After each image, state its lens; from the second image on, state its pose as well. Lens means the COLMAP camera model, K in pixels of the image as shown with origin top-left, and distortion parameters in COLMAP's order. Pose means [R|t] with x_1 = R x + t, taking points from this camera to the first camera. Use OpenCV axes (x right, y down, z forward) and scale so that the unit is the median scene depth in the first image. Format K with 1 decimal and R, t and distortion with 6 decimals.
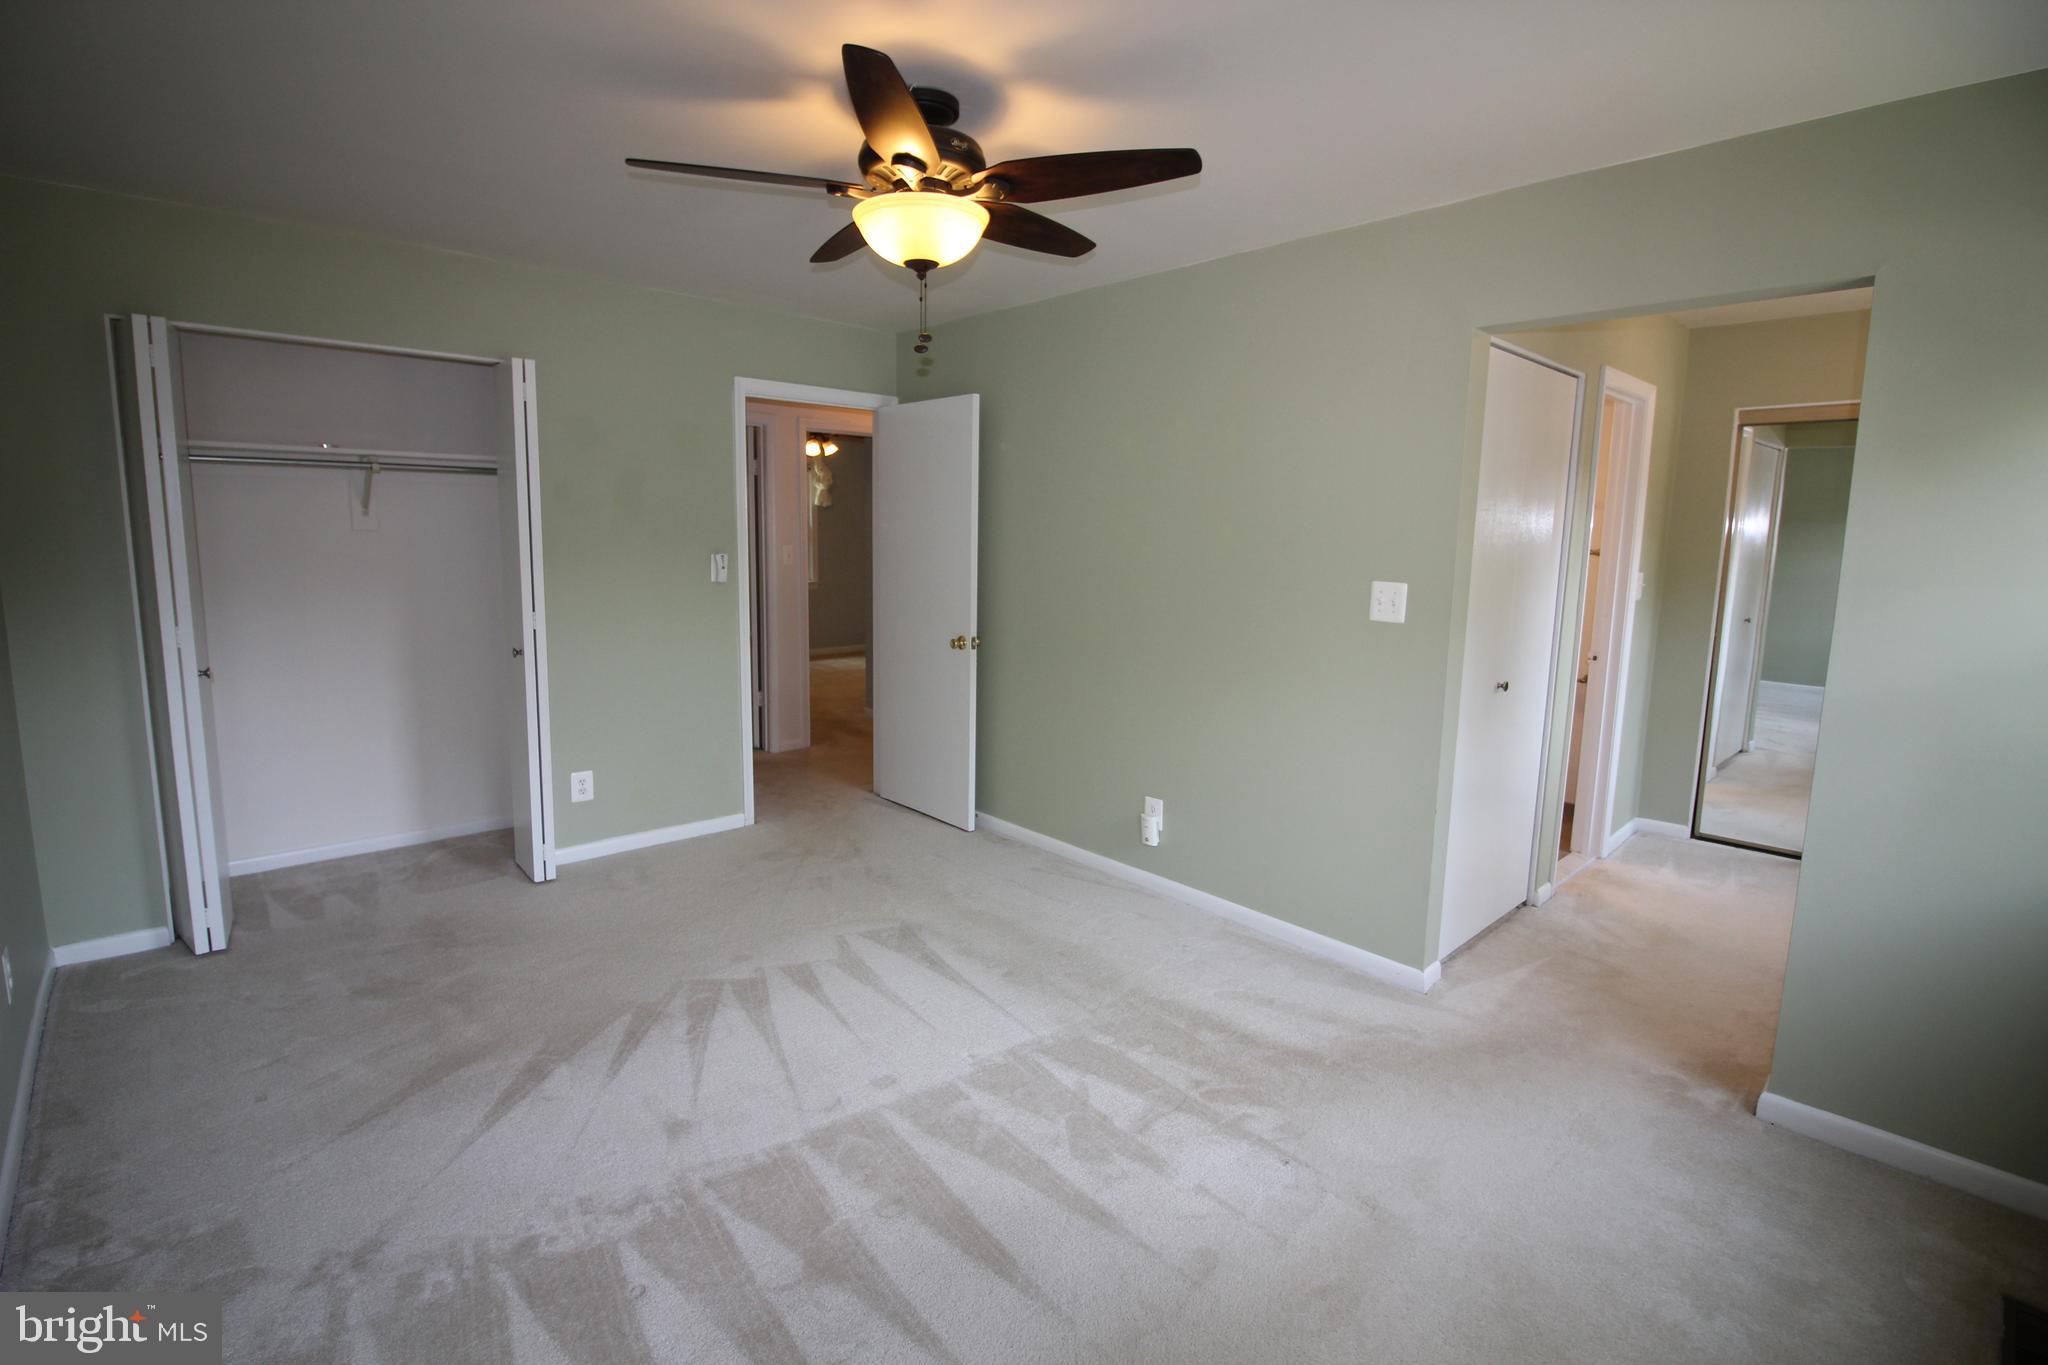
lens RADIAL K [[946.0, 0, 1010.5], [0, 946.0, 663.6], [0, 0, 1]] dist [0.000769, -0.012106]
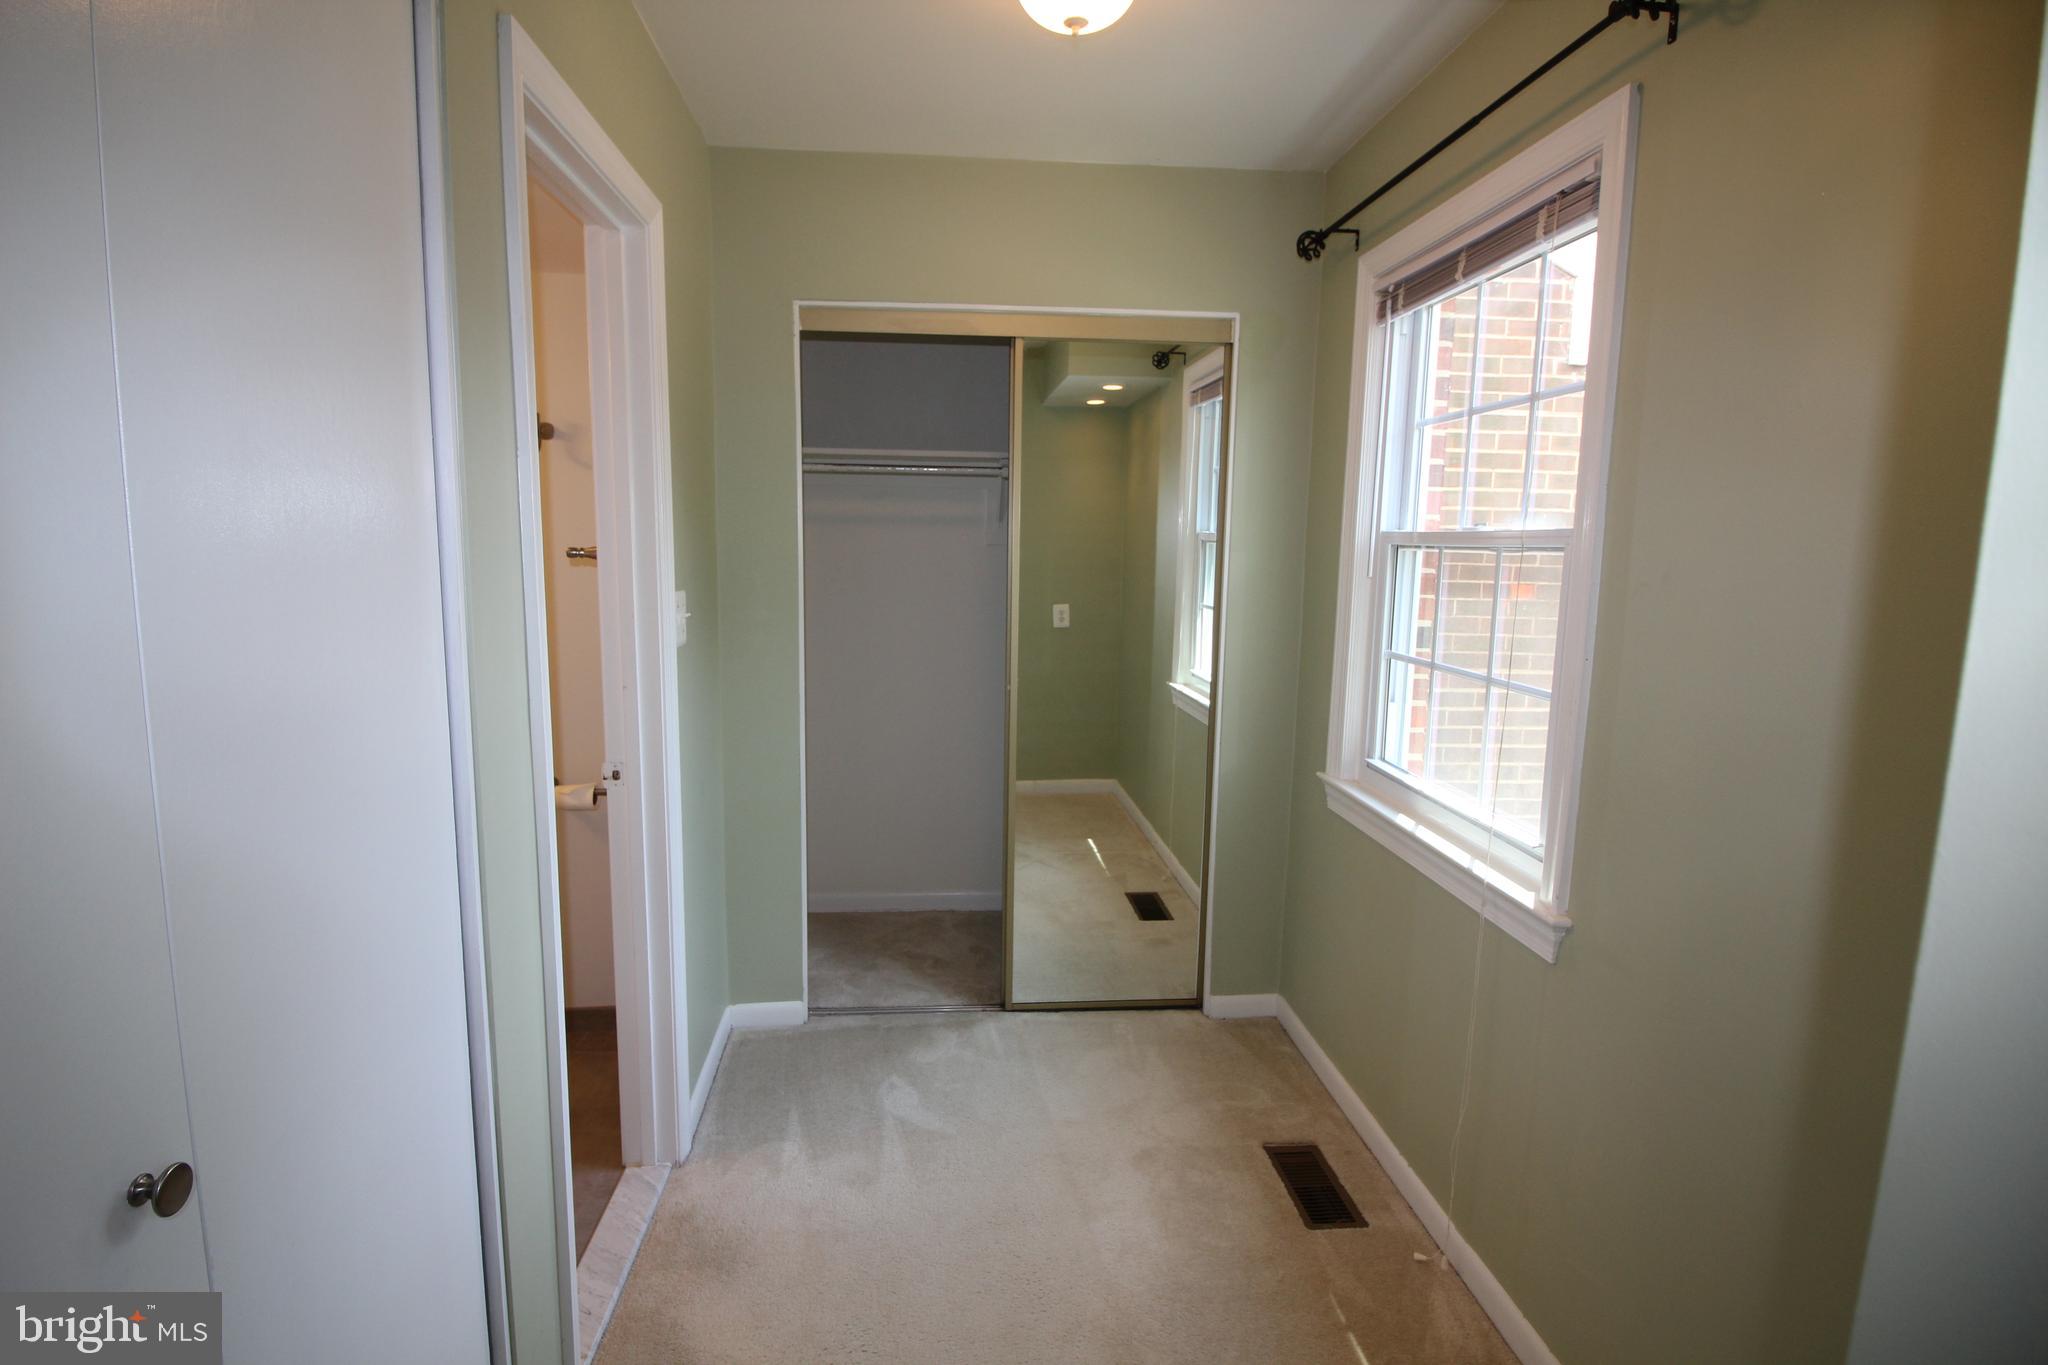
lens RADIAL K [[946.0, 0, 1010.5], [0, 946.0, 663.6], [0, 0, 1]] dist [0.000769, -0.012106]
pose [[0.614159, -0.107344, 0.781848, 0.386934], [0.097892, 0.993417, 0.059495, -0.070420], [-0.783087, 0.039997, 0.620624, 0.565701]]
